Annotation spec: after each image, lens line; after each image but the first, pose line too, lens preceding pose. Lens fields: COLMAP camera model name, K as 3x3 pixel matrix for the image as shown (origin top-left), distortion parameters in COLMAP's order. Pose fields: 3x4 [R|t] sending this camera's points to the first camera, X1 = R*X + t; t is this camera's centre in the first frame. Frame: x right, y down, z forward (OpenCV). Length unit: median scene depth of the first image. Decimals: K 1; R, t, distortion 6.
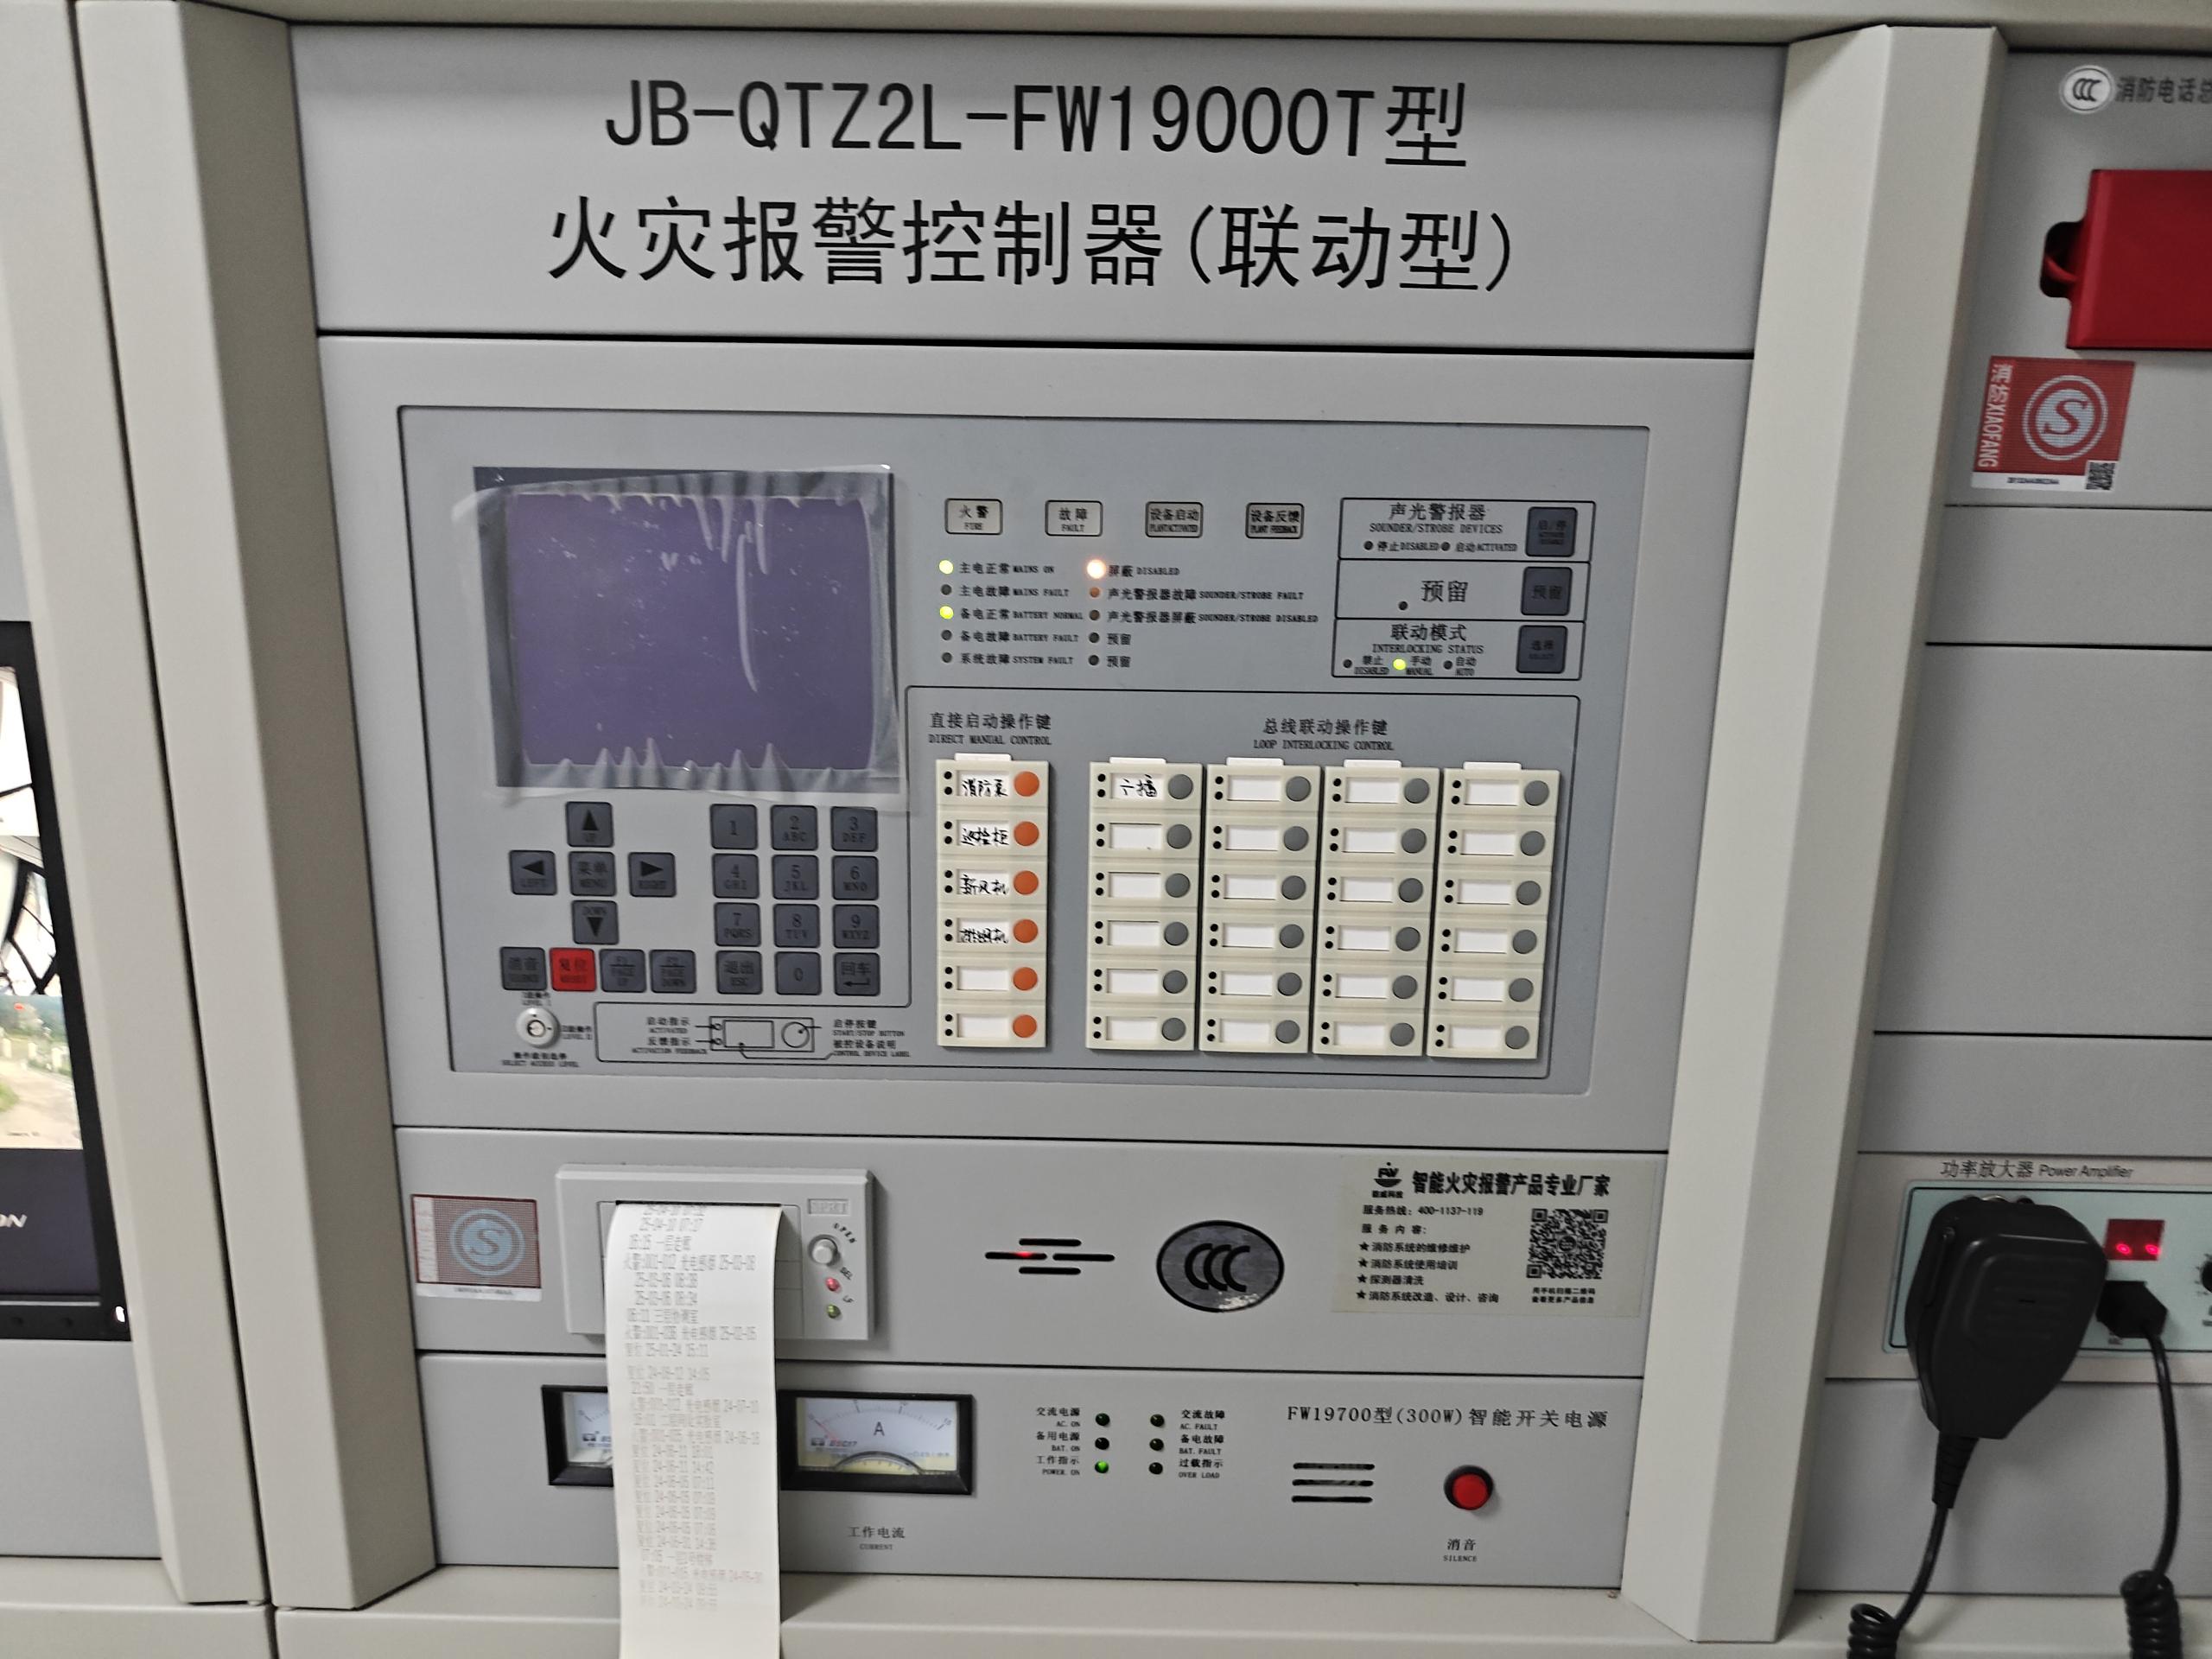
lens RADIAL K [[1480.3, 0, 1106.0], [0, 1480.3, 829.5], [0, 0, 1]] dist [-0.008796, 0.003366]
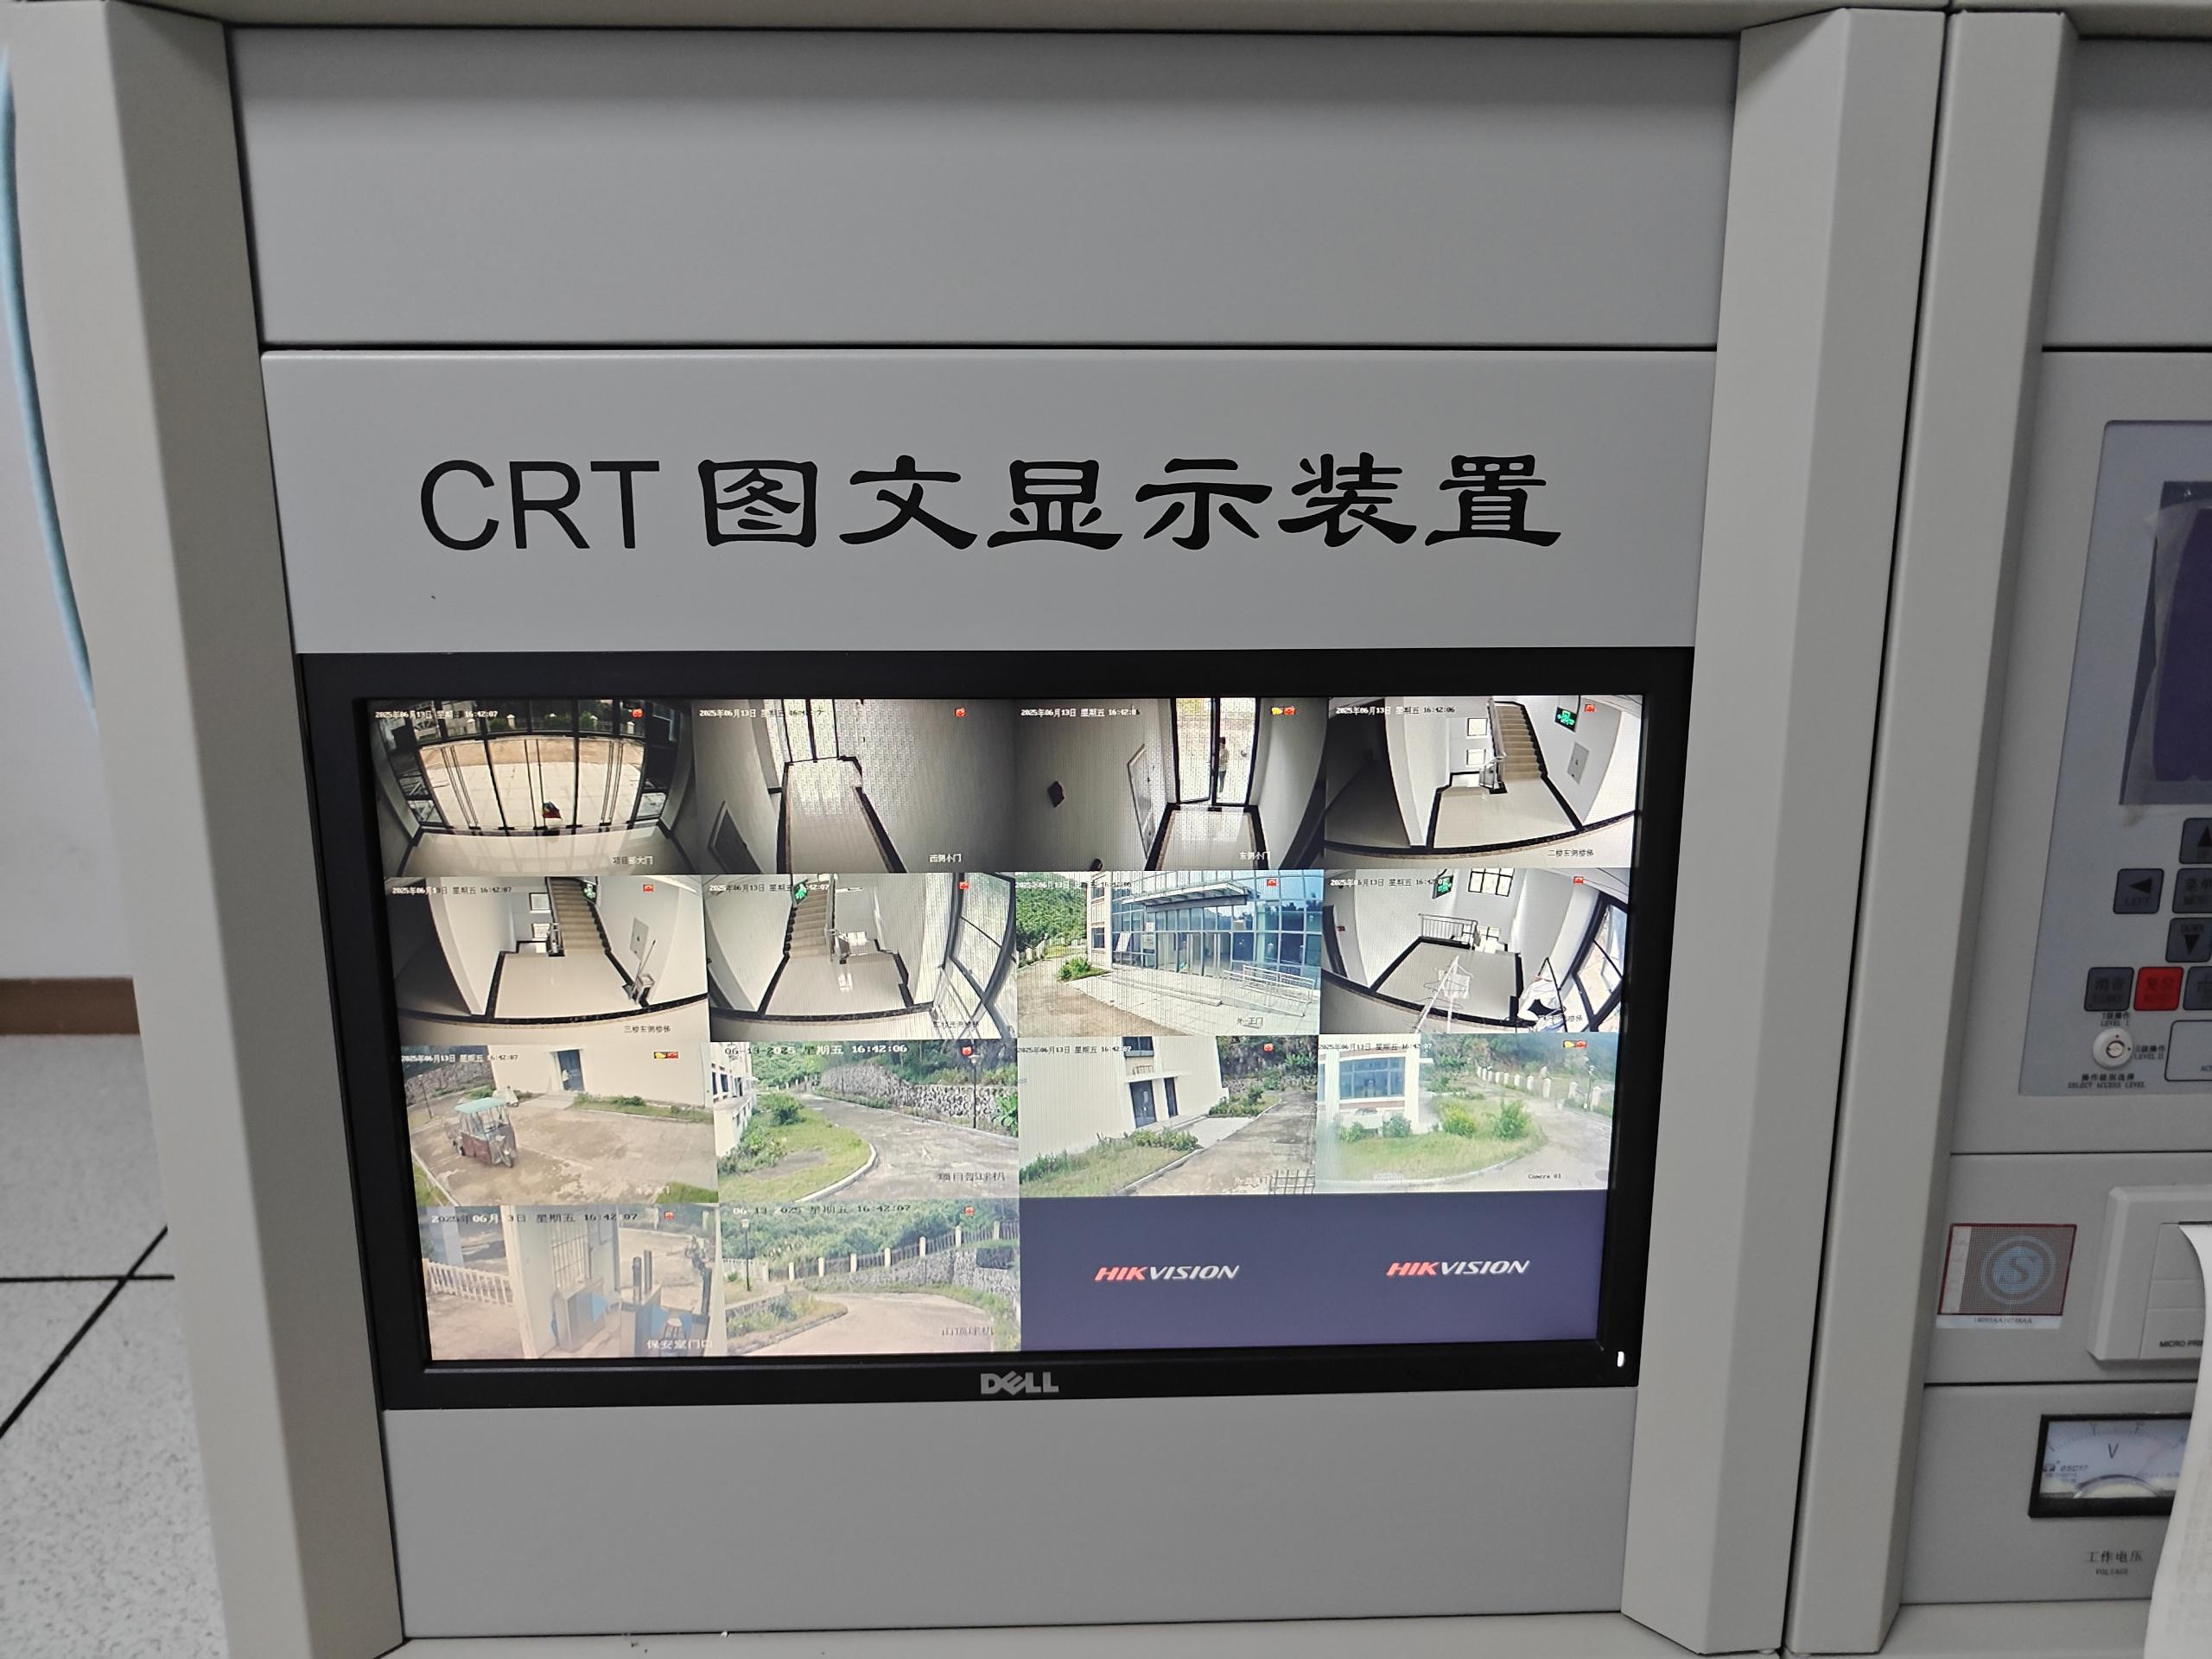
lens RADIAL K [[1532.3, 0, 1106.0], [0, 1532.3, 829.5], [0, 0, 1]] dist [-0.008262, -0.002277]
pose [[0.999207, -0.025273, 0.030752, -1.061774], [0.025613, 0.999614, -0.010731, -0.017879], [-0.030469, 0.011510, 0.999469, 0.002348]]
